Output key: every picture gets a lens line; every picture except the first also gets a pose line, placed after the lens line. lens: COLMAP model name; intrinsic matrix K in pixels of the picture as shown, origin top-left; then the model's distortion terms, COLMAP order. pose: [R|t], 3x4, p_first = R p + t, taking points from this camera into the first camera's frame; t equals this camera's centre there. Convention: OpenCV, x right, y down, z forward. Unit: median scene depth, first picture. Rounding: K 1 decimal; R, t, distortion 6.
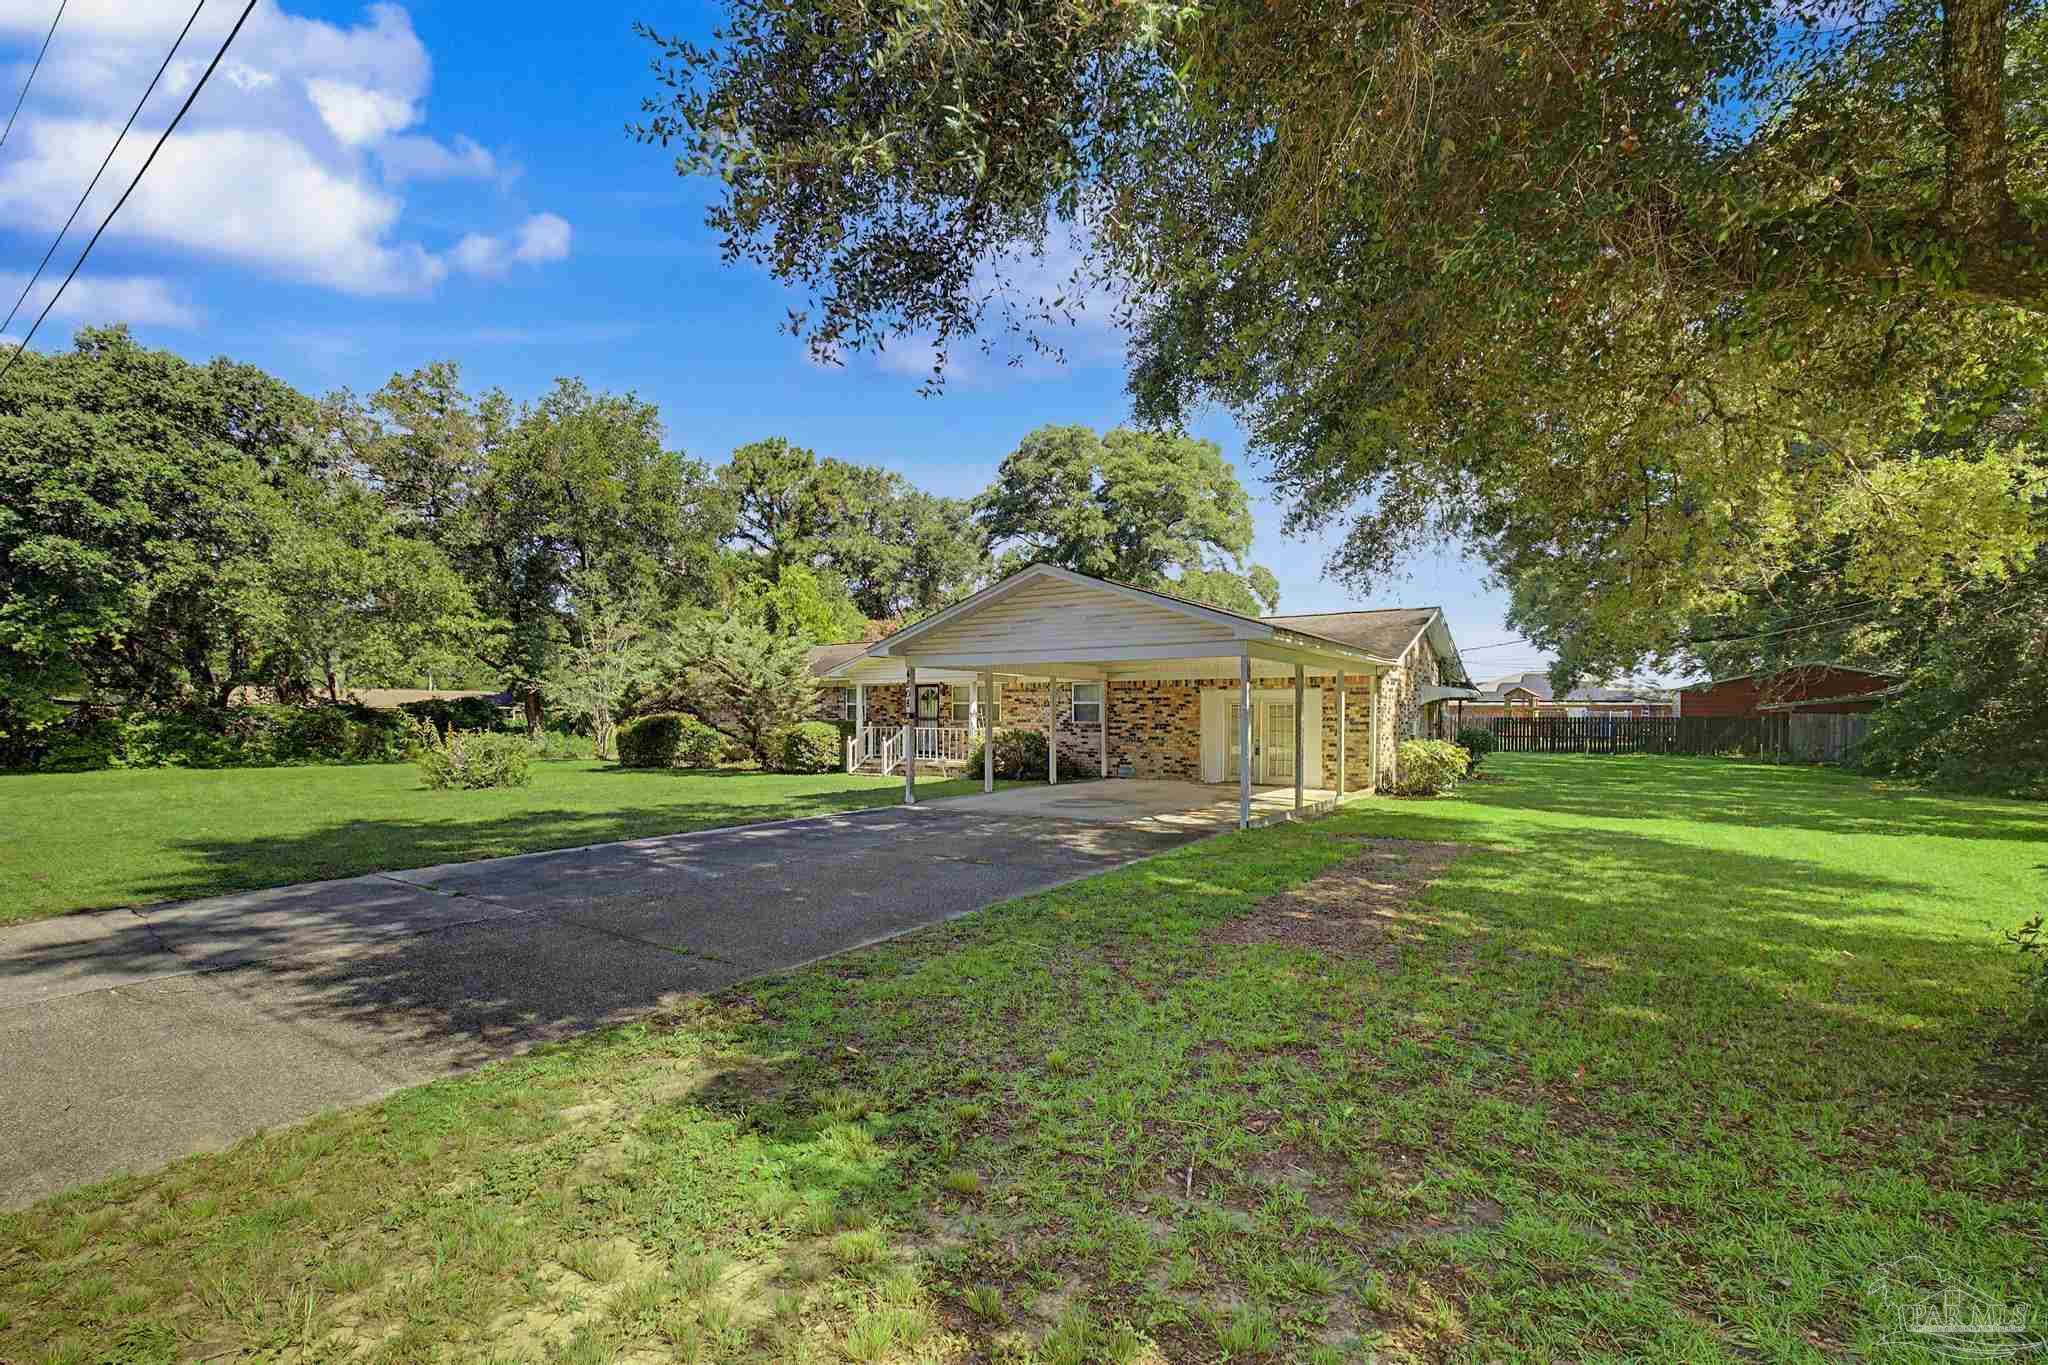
lens RADIAL K [[877.3, 0, 1019.4], [0, 877.3, 722.5], [0, 0, 1]] dist [0.006705, -0.000934]
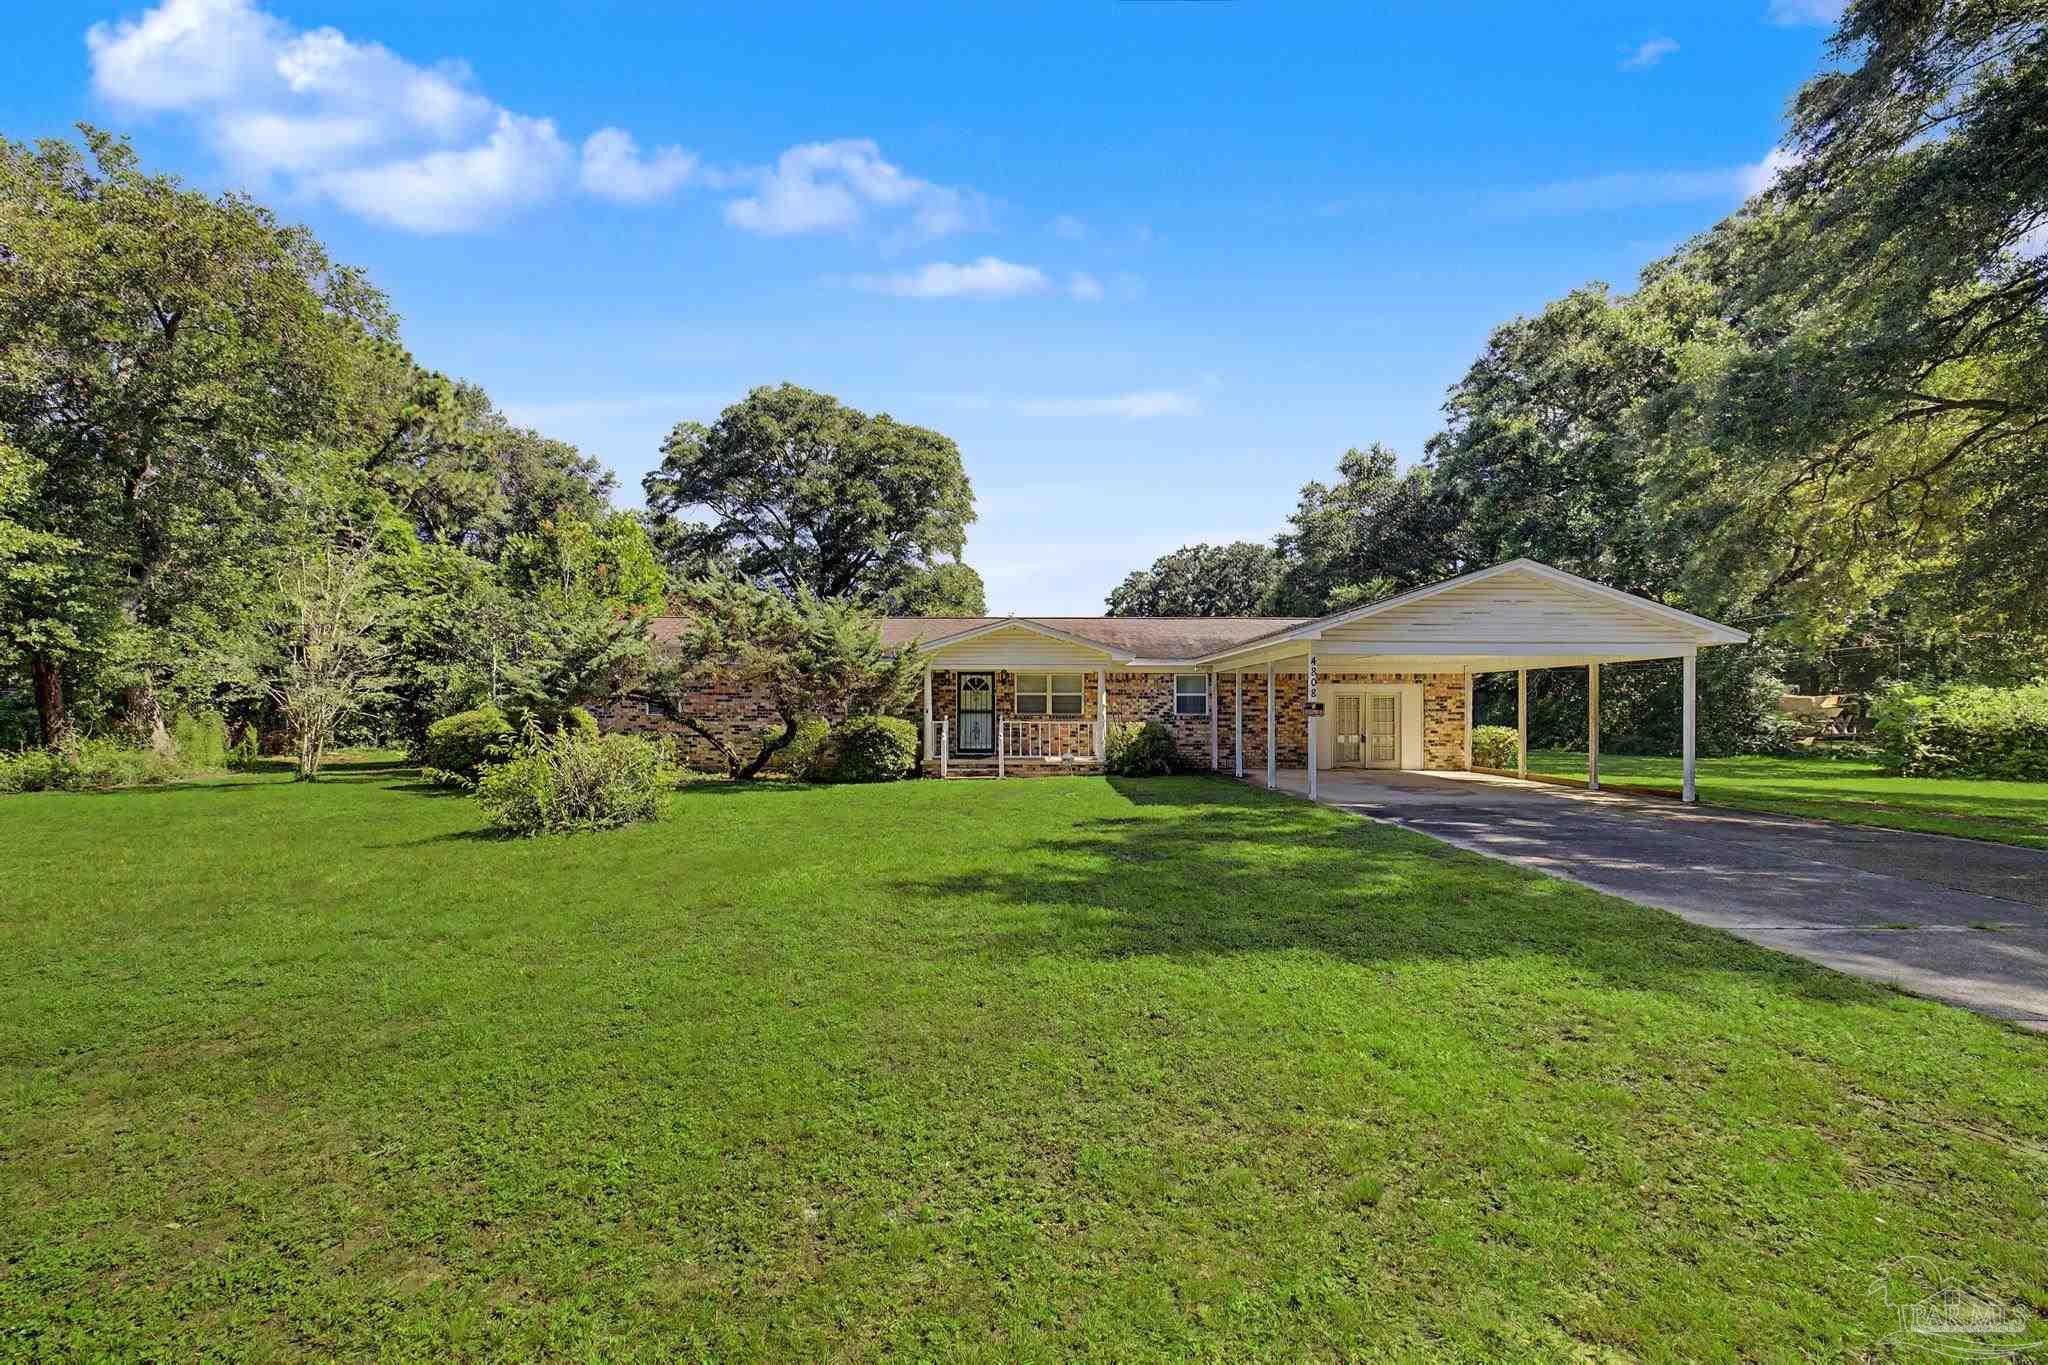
lens RADIAL K [[877.3, 0, 1002.9], [0, 877.3, 715.1], [0, 0, 1]] dist [0.006705, -0.000934]
pose [[0.815217, -0.006712, 0.579116, -0.667673], [0.007171, 0.999973, 0.001495, -0.002431], [-0.579111, 0.002934, 0.815244, 0.315561]]
